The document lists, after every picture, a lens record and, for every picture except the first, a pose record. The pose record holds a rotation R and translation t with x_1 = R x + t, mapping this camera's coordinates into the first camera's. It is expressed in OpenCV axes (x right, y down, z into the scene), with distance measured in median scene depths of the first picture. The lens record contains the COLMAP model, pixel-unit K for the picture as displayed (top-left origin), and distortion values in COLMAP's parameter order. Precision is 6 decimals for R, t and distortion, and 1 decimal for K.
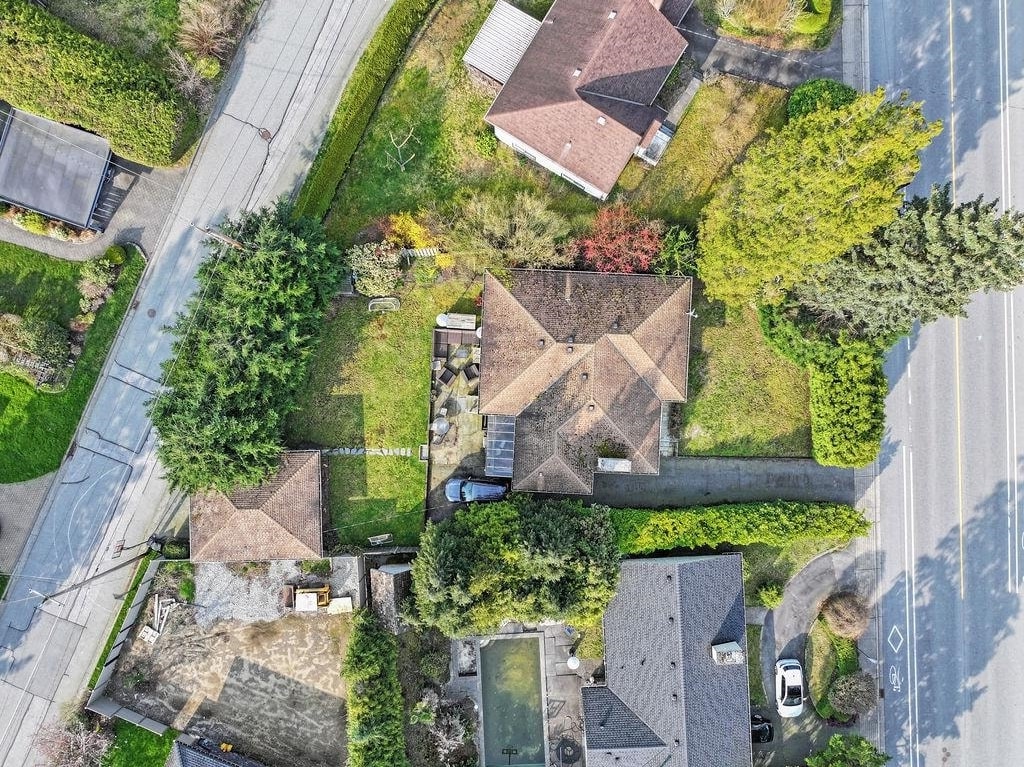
lens RADIAL K [[721.6, 0, 512.0], [0, 721.6, 383.5], [0, 0, 1]] dist [0.002221, 0.010362]
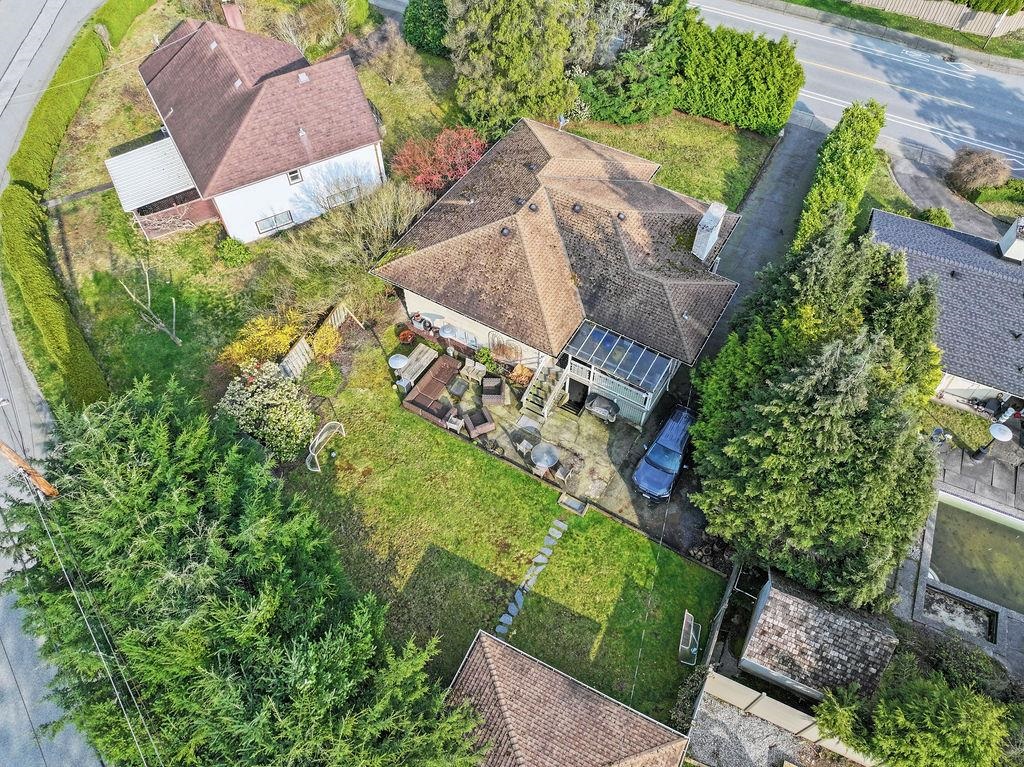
lens RADIAL K [[721.6, 0, 512.0], [0, 721.6, 383.5], [0, 0, 1]] dist [0.002221, 0.010362]
pose [[0.474391, -0.714240, 0.514601, -0.376366], [0.880285, 0.380138, -0.283890, 0.181665], [0.007146, 0.587671, 0.809069, 0.477804]]
